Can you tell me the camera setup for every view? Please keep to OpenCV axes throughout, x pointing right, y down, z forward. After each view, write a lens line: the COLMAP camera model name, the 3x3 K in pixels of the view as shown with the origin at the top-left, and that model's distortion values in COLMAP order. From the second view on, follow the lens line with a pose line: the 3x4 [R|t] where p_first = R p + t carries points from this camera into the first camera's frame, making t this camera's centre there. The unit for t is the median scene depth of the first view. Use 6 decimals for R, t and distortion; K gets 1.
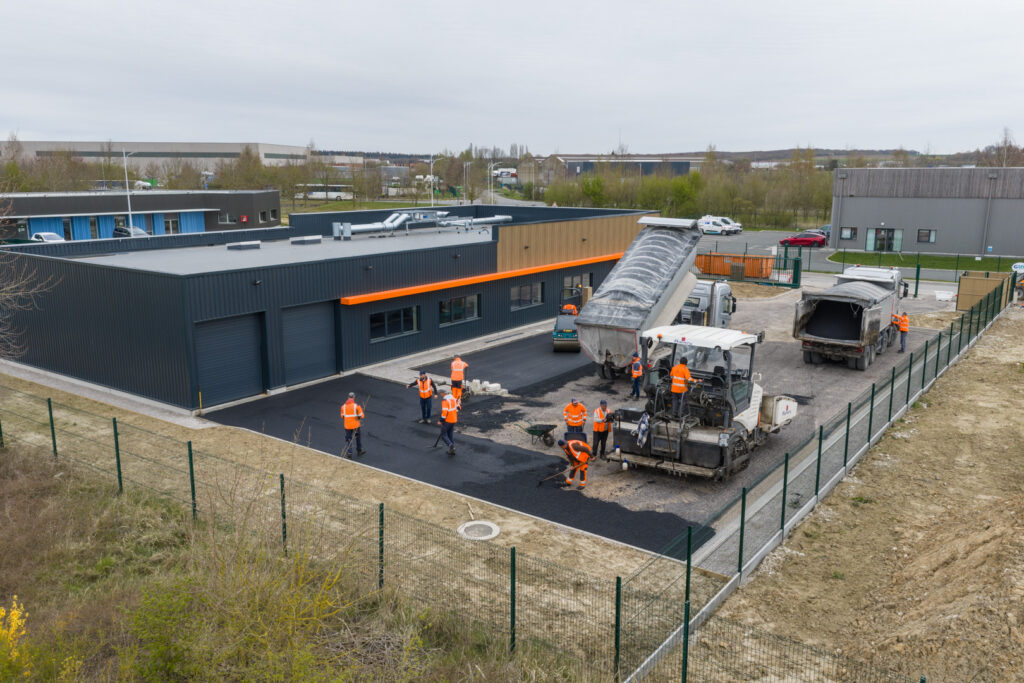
lens RADIAL K [[836.8, 0, 512.0], [0, 836.8, 341.5], [0, 0, 1]] dist [0.020224, 0.010370]
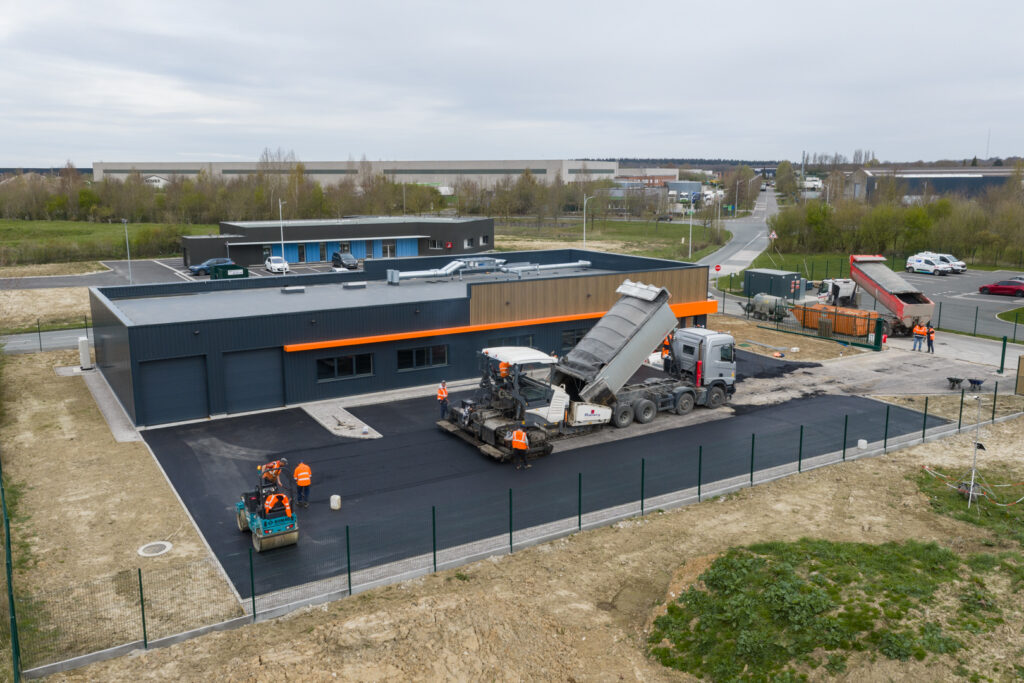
lens RADIAL K [[836.8, 0, 512.0], [0, 836.8, 341.5], [0, 0, 1]] dist [0.020224, 0.010370]
pose [[0.925492, 0.070753, -0.372101, 0.371081], [-0.073986, 0.997244, 0.005603, -0.058869], [0.371472, 0.022345, 0.928175, -0.013882]]
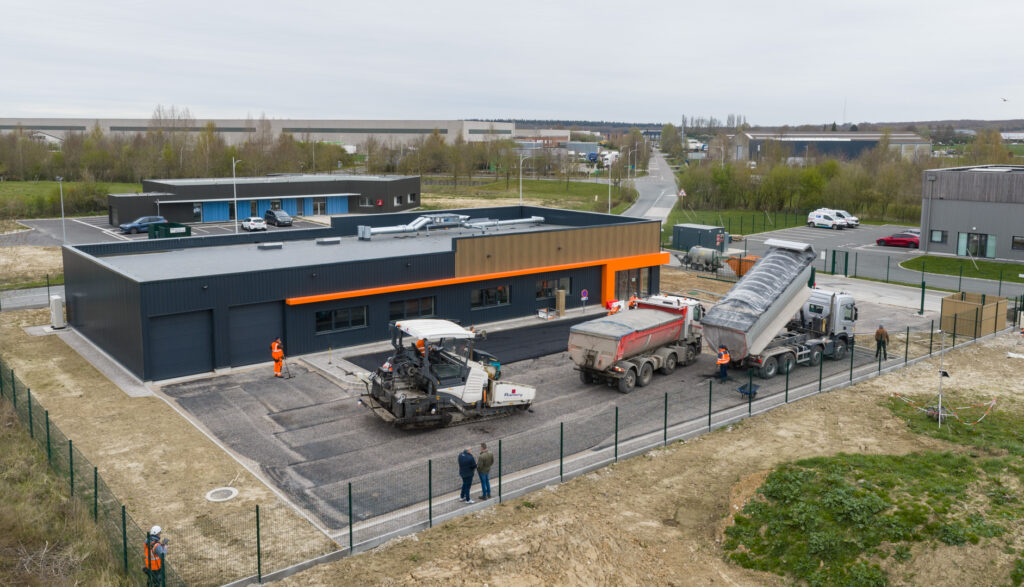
lens RADIAL K [[828.2, 0, 511.0], [0, 828.2, 252.3], [0, 0, 1]] dist [0.026684, -0.002037]
pose [[0.966307, 0.040734, -0.254147, 0.289231], [-0.057322, 0.996658, -0.058206, -0.045174], [0.250927, 0.070813, 0.965412, -0.086689]]
